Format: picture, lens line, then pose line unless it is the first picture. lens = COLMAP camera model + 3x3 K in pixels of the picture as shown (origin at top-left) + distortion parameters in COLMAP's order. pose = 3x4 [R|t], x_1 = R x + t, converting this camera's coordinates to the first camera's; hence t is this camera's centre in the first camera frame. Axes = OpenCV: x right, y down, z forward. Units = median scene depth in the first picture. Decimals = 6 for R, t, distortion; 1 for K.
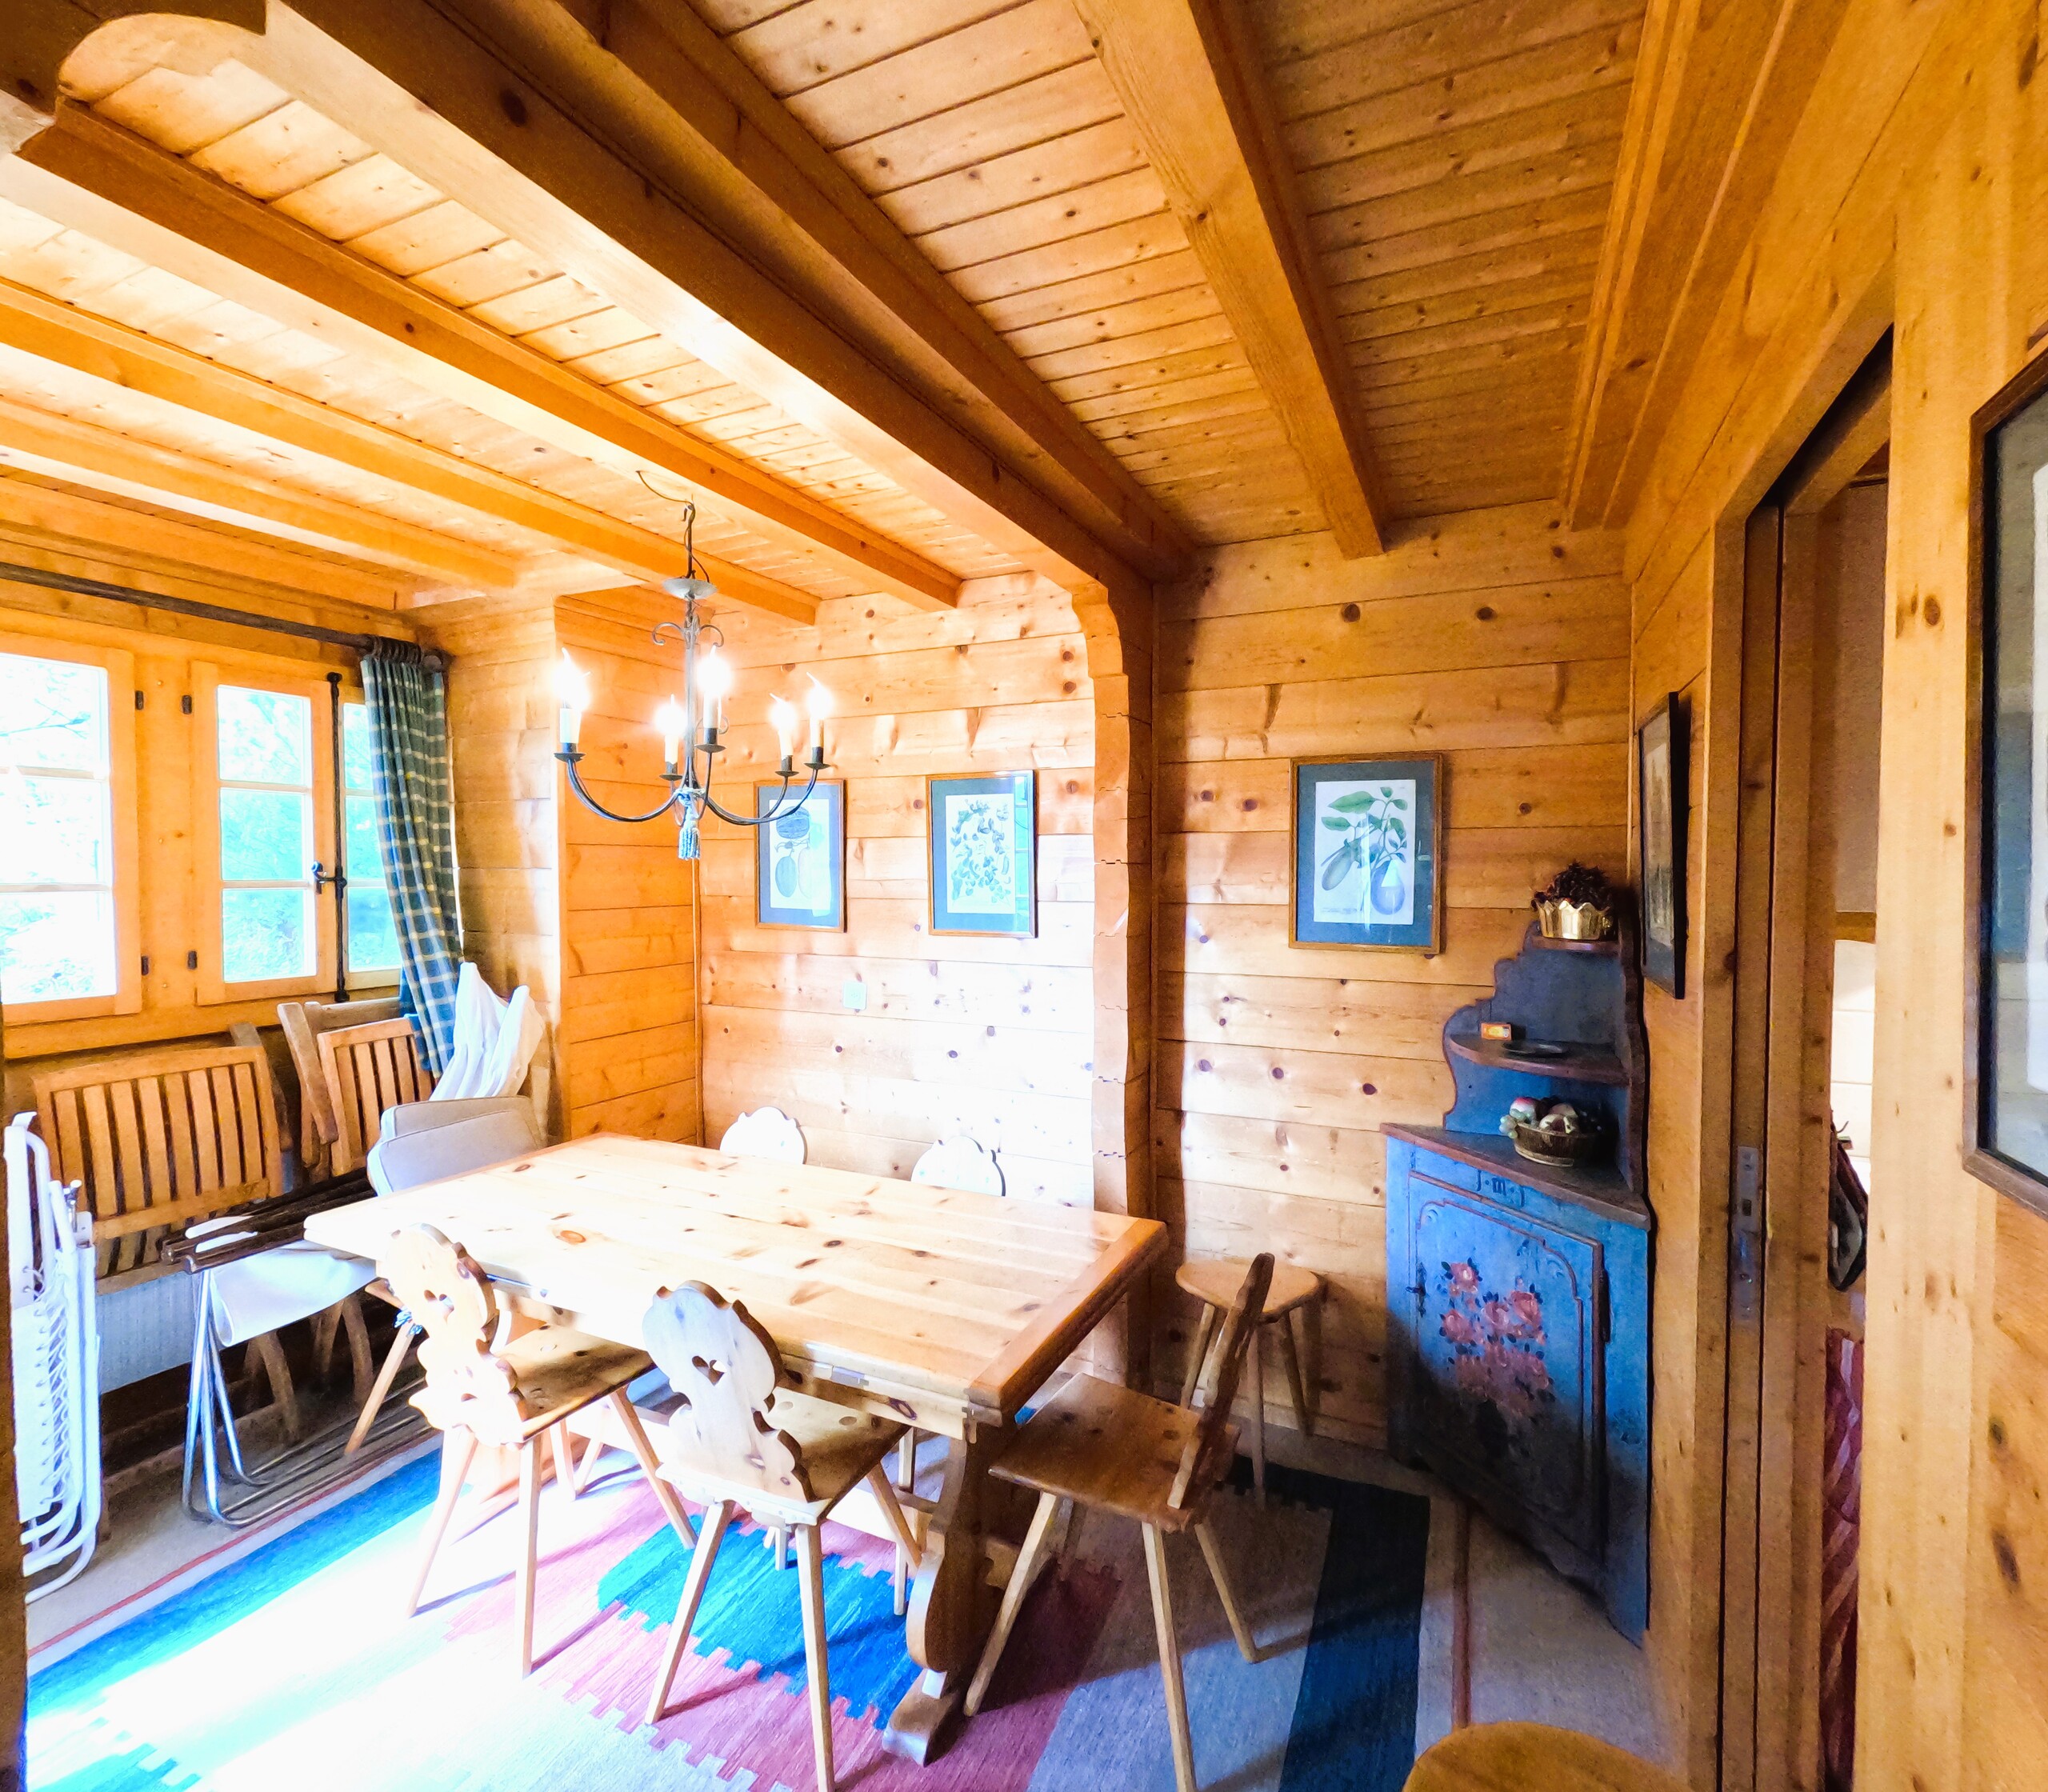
lens RADIAL K [[986.5, 0, 1019.5], [0, 986.5, 889.5], [0, 0, 1]] dist [0.000347, 0.000045]
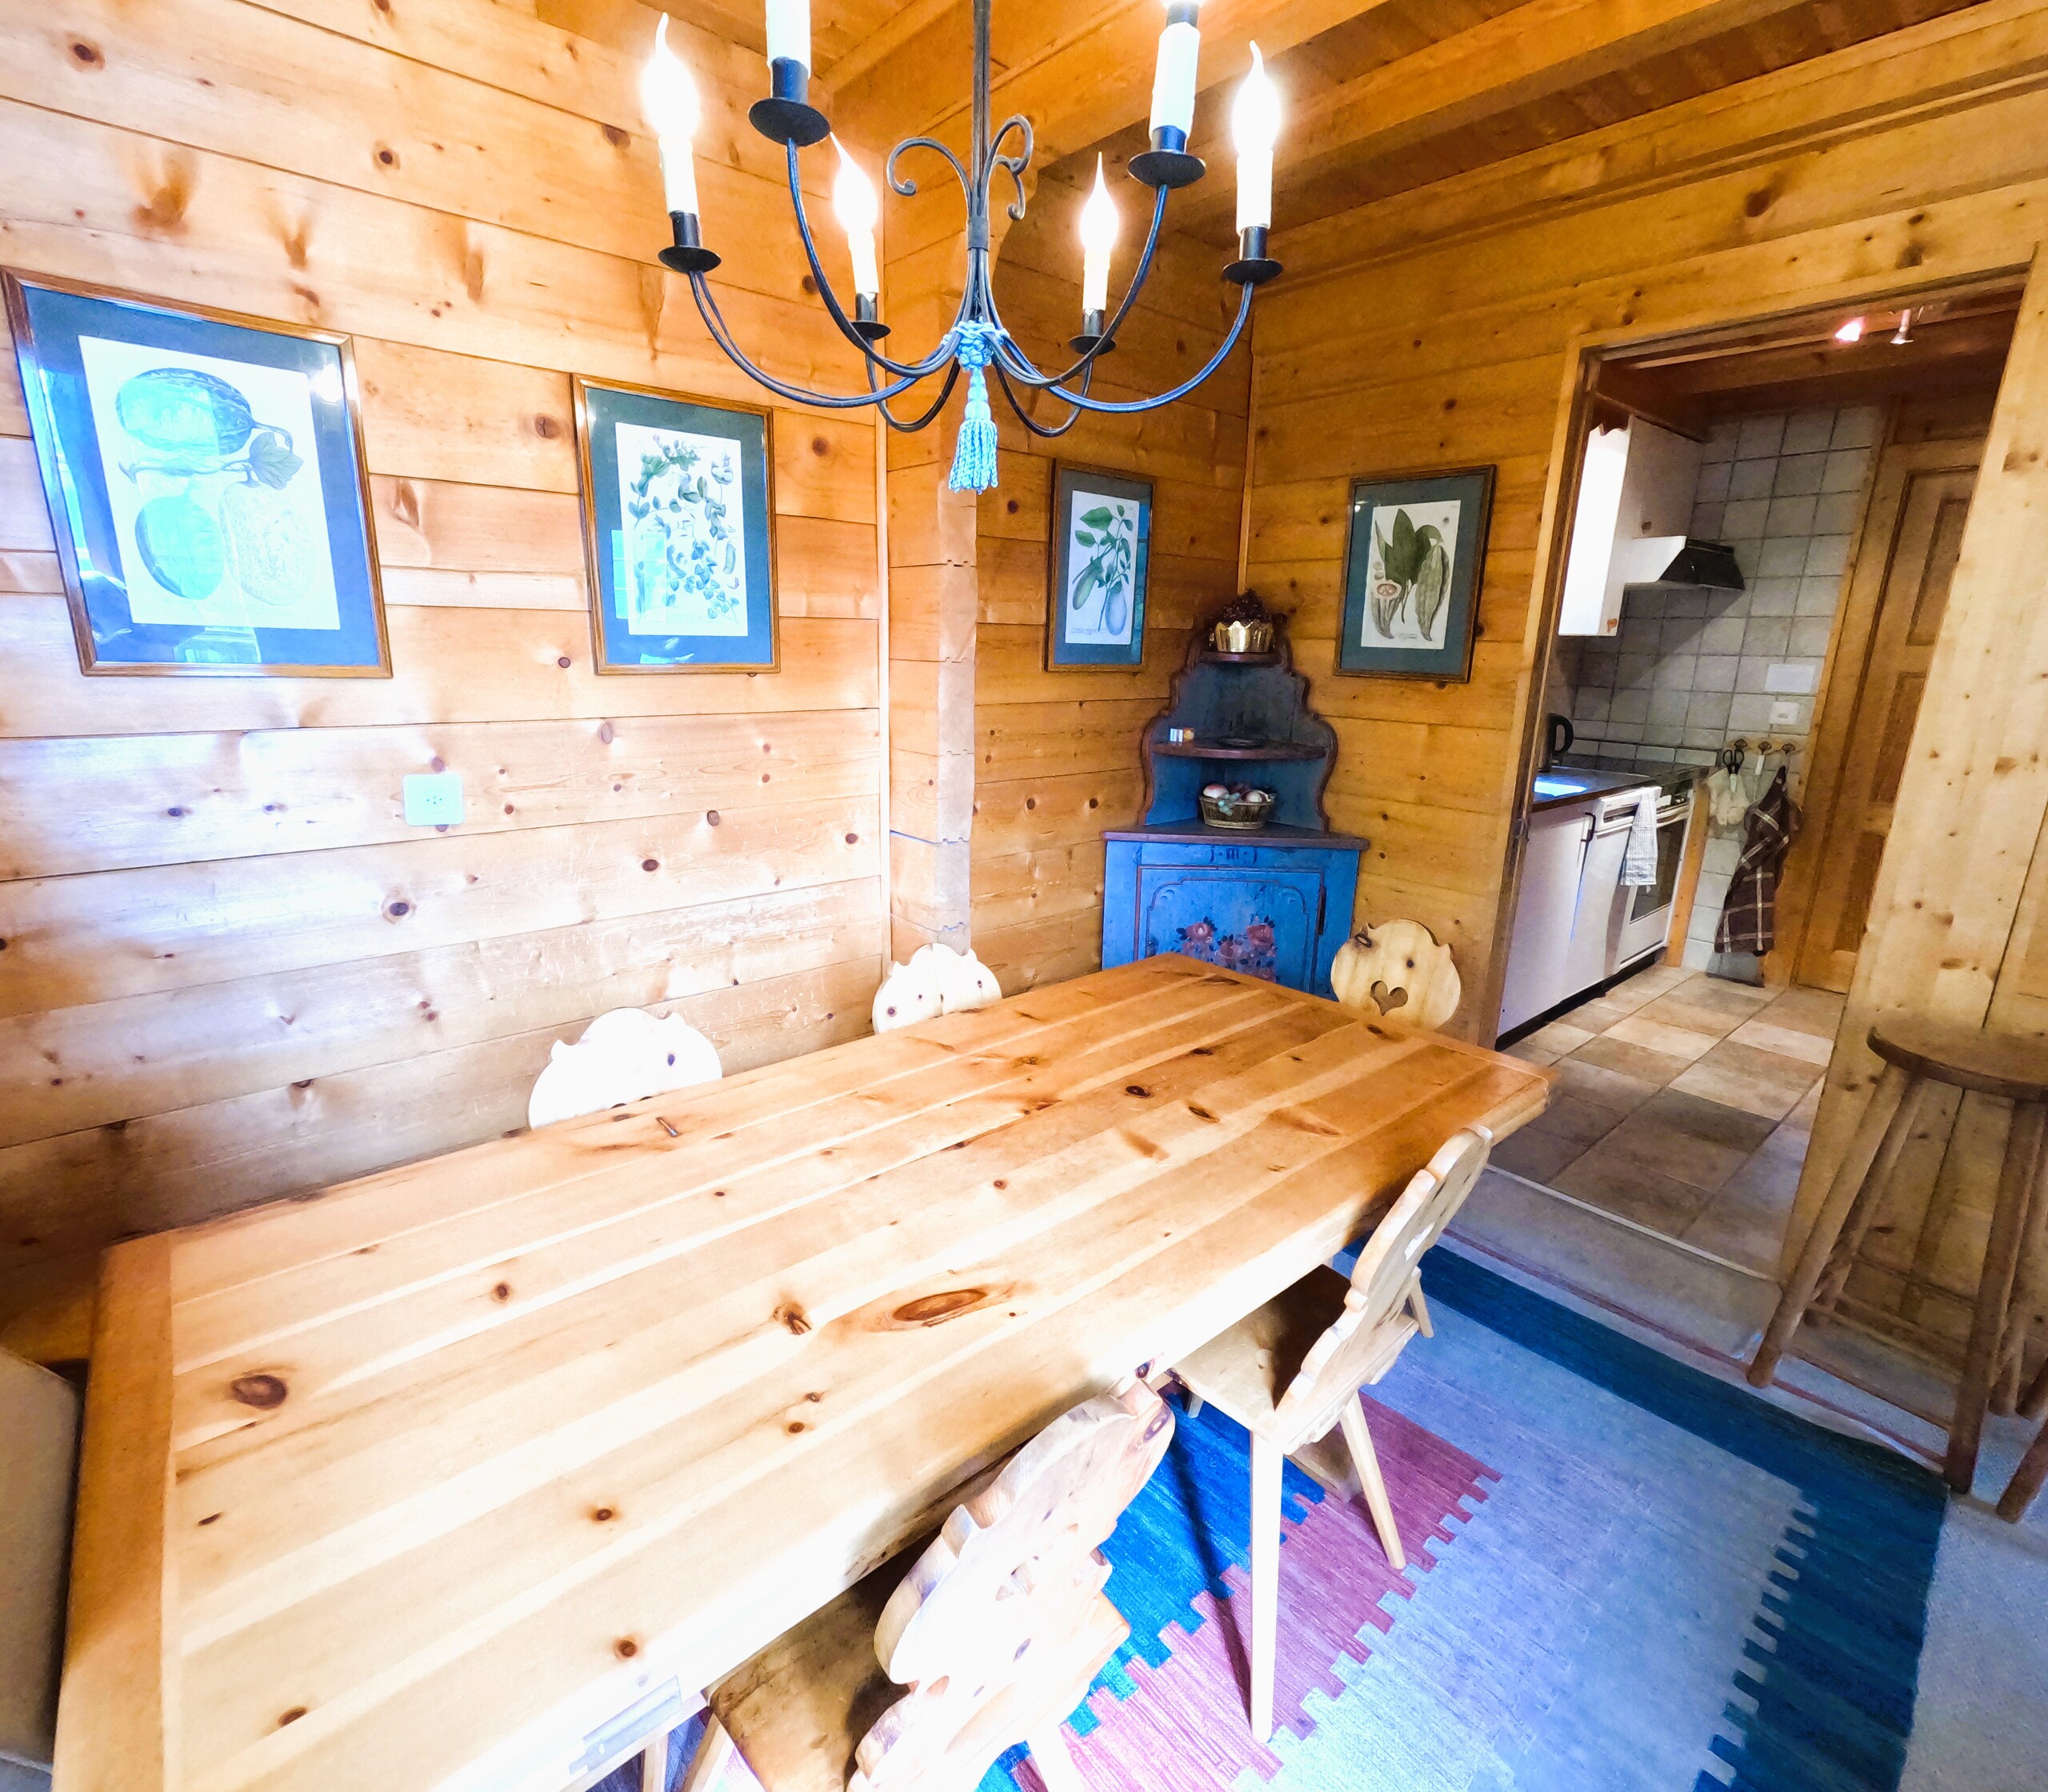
lens RADIAL K [[986.5, 0, 1020.4], [0, 986.5, 900.2], [0, 0, 1]] dist [0.000347, 0.000045]
pose [[0.403539, -0.228529, 0.885963, -0.657113], [0.000410, 0.968351, 0.249594, 0.036193], [-0.914963, -0.100358, 0.390860, 0.645000]]
